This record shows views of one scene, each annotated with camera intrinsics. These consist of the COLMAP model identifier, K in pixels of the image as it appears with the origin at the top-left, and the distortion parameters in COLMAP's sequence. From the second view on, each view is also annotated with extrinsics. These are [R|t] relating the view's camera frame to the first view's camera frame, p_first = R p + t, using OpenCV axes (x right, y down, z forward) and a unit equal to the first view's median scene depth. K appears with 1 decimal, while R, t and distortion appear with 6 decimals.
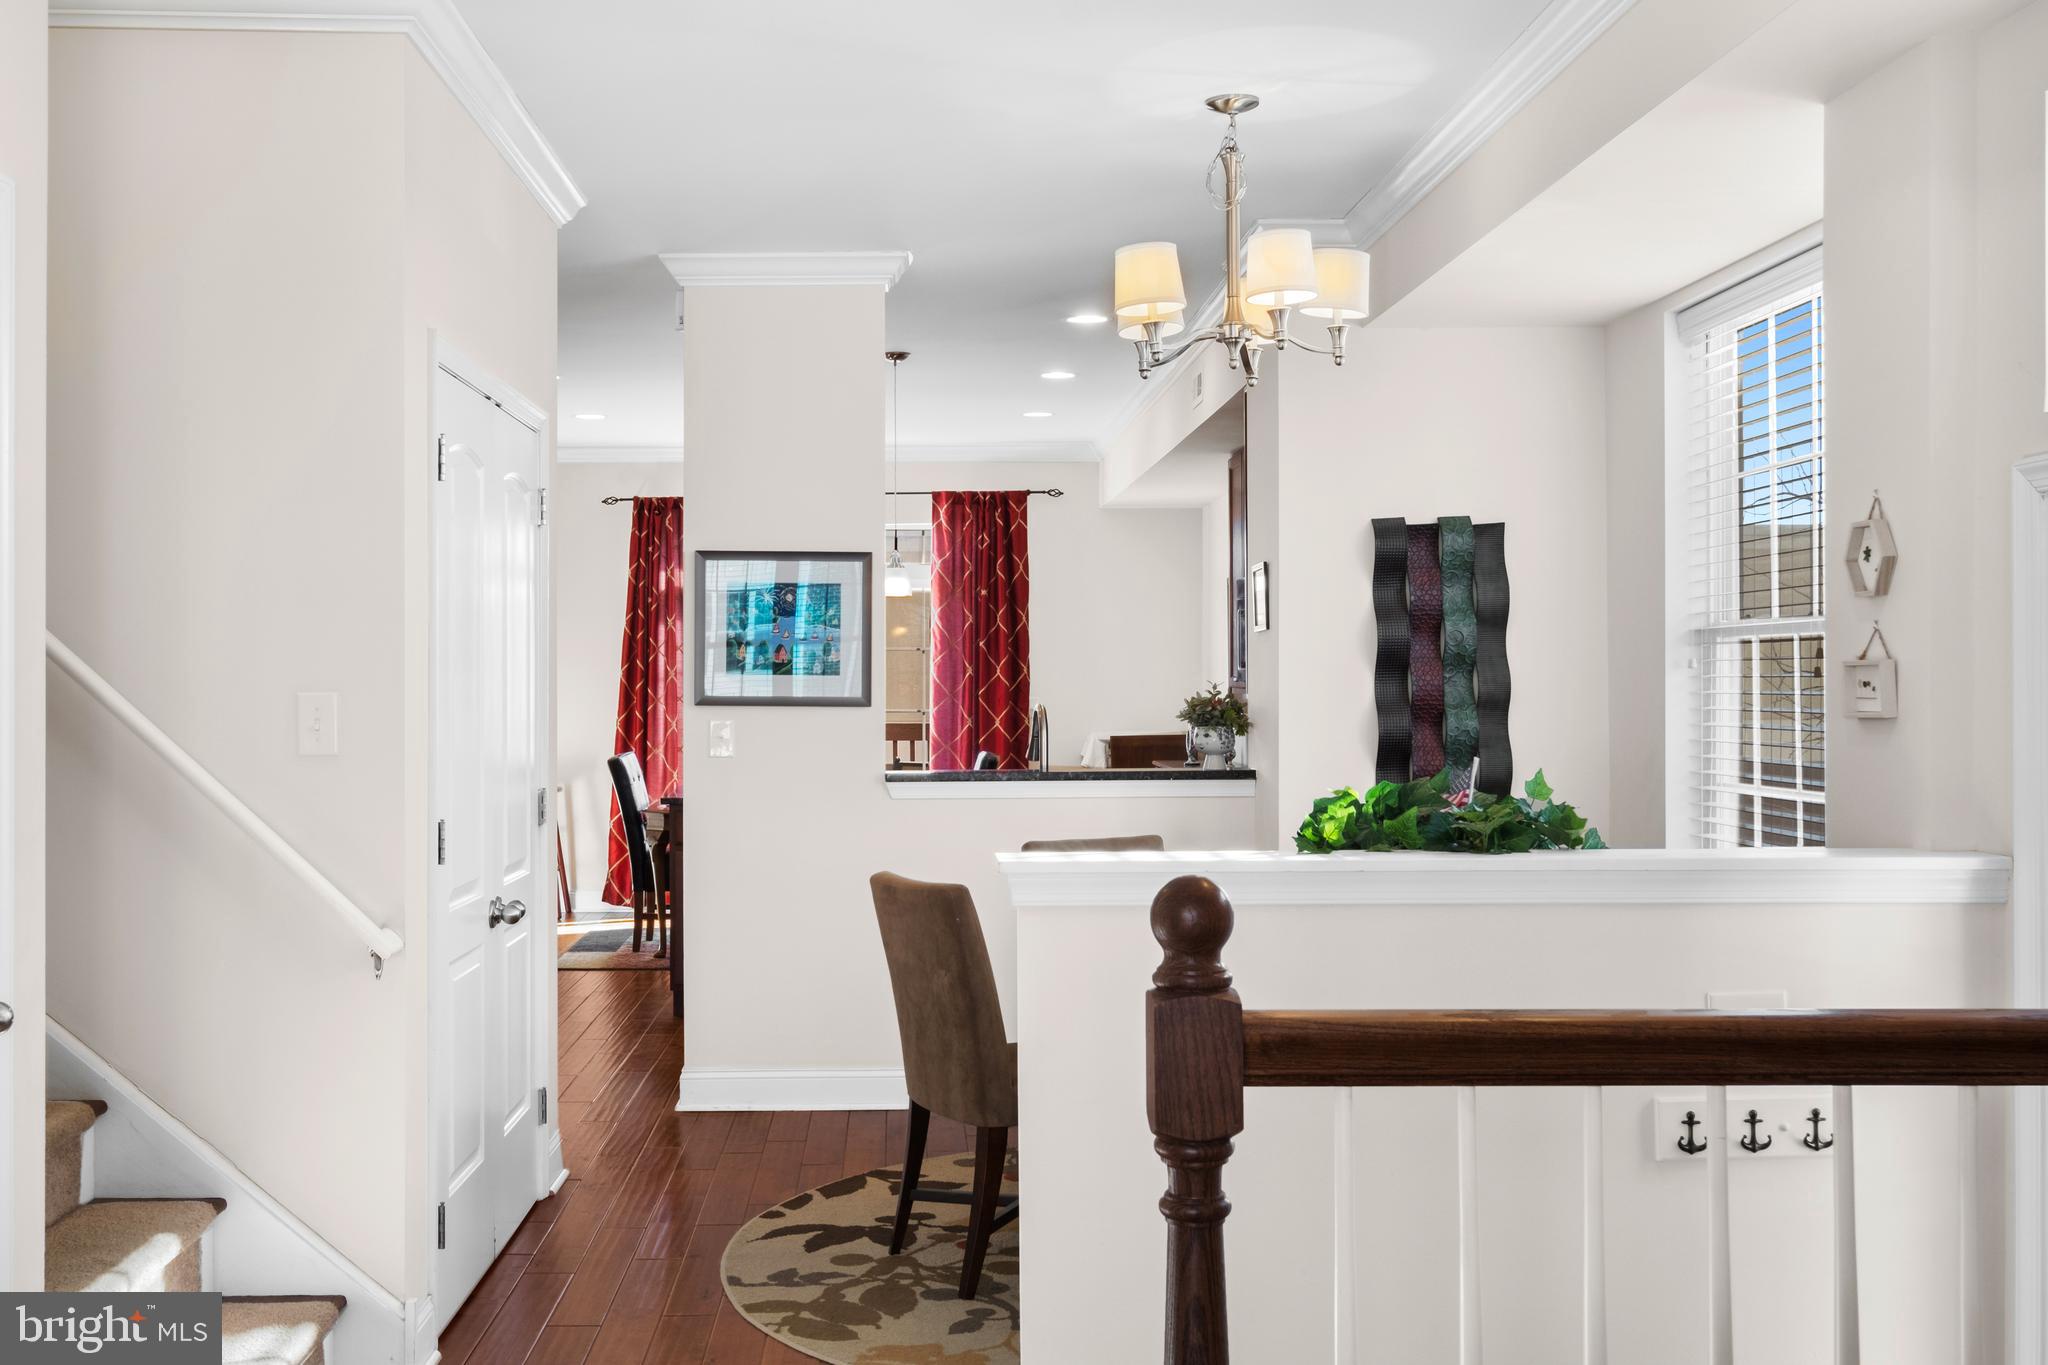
lens RADIAL K [[2111.7, 0, 937.3], [0, 2111.7, 674.5], [0, 0, 1]] dist [-0.006855, 0.000000]
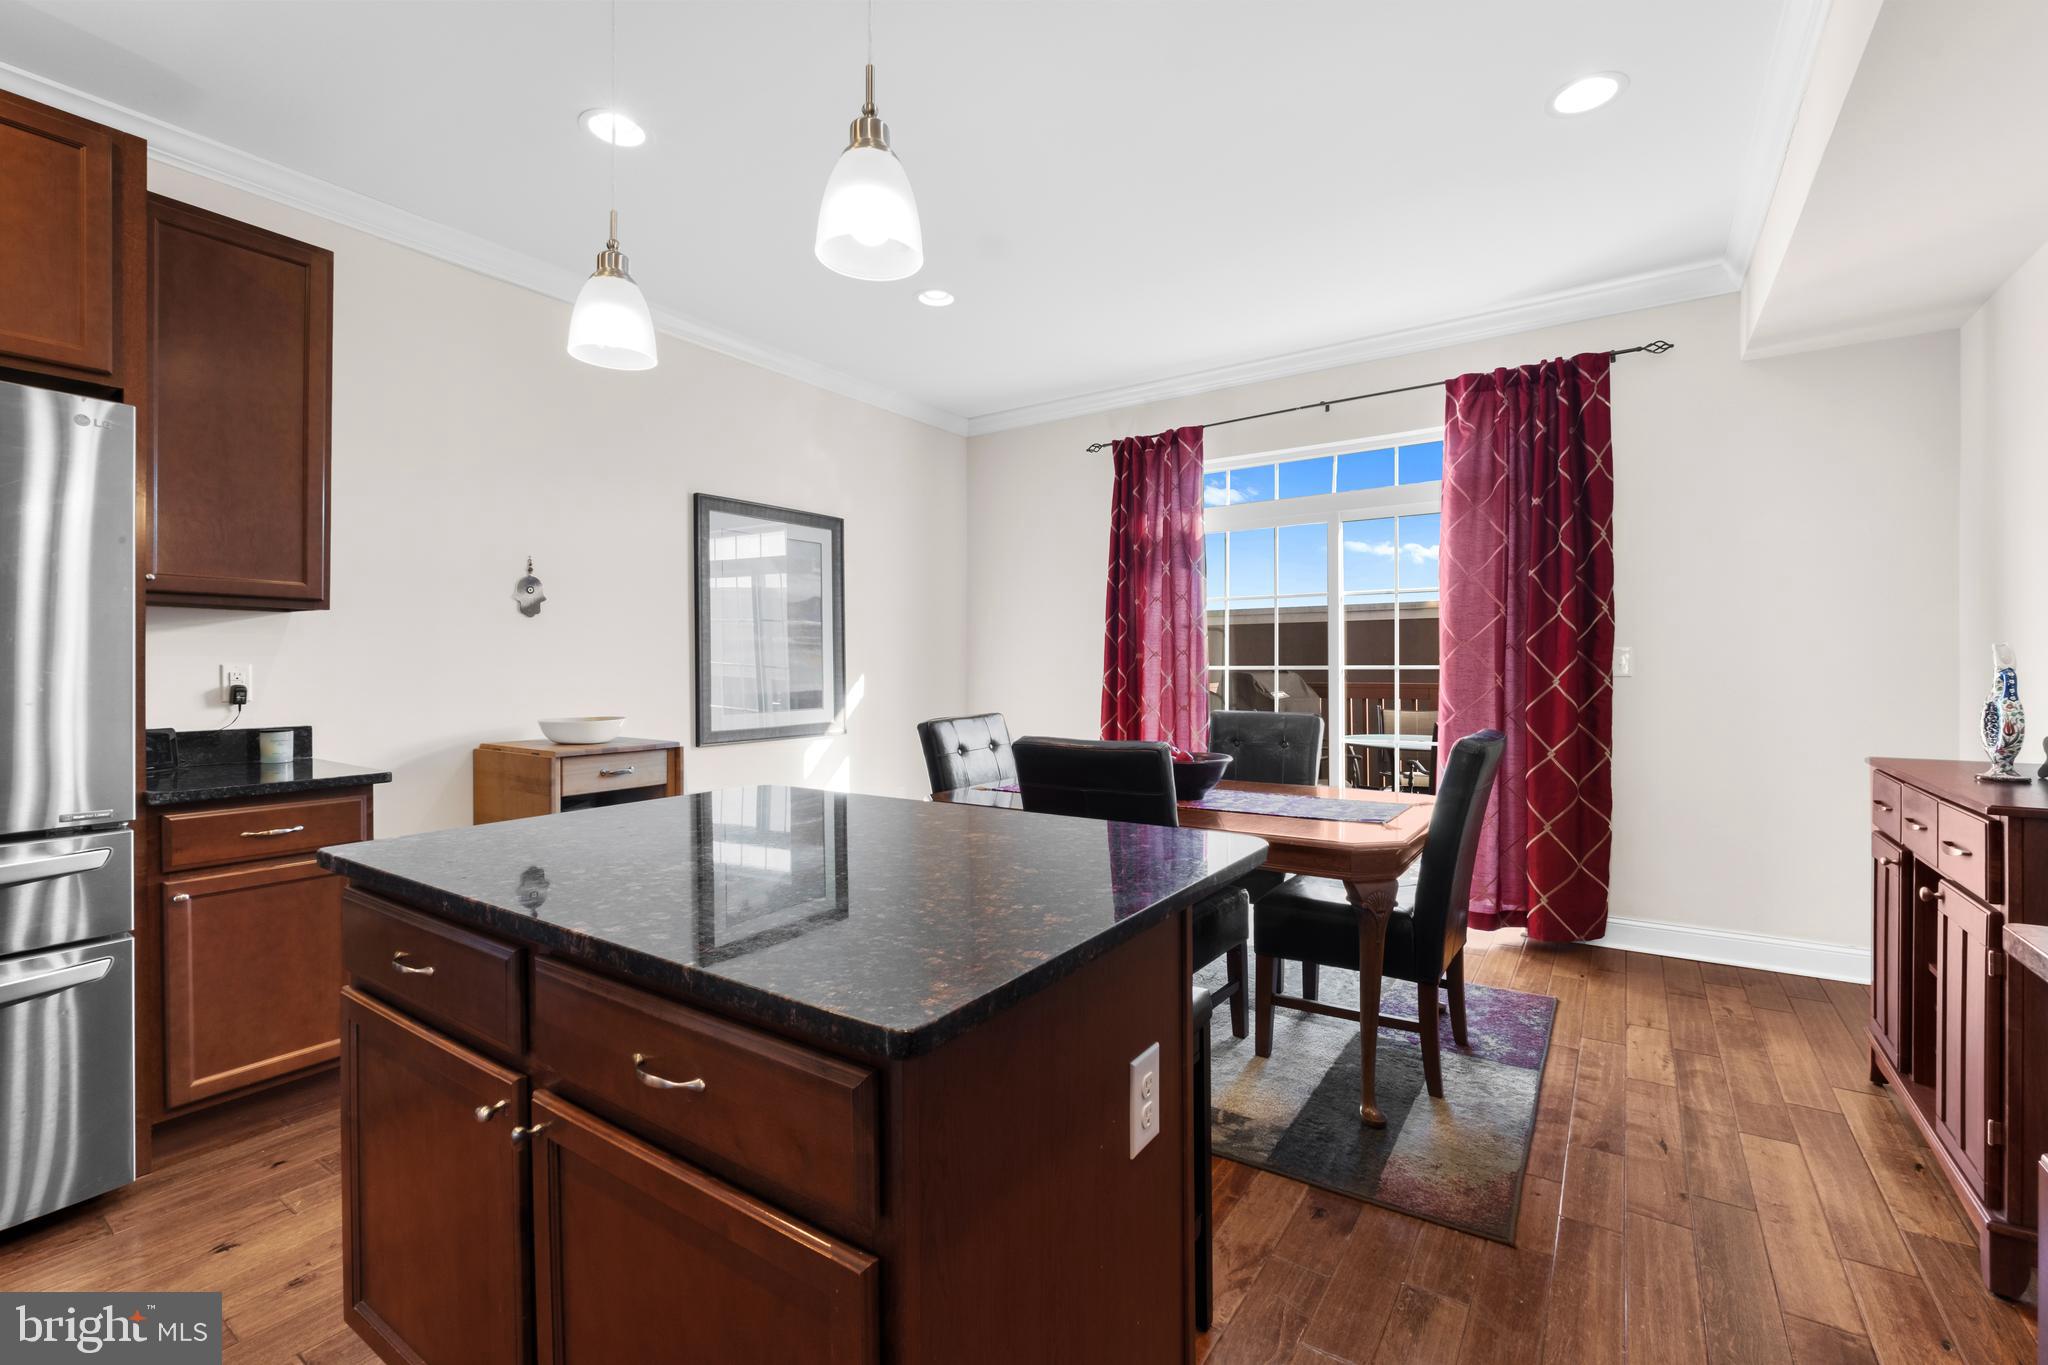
lens RADIAL K [[886.8, 0, 1024.2], [0, 886.8, 671.2], [0, 0, 1]] dist [-0.006345, -0.000100]
pose [[0.817865, 0.002389, -0.575405, 0.093794], [0.000095, 0.999991, 0.004287, 0.032040], [0.575410, -0.003560, 0.817858, 1.151415]]
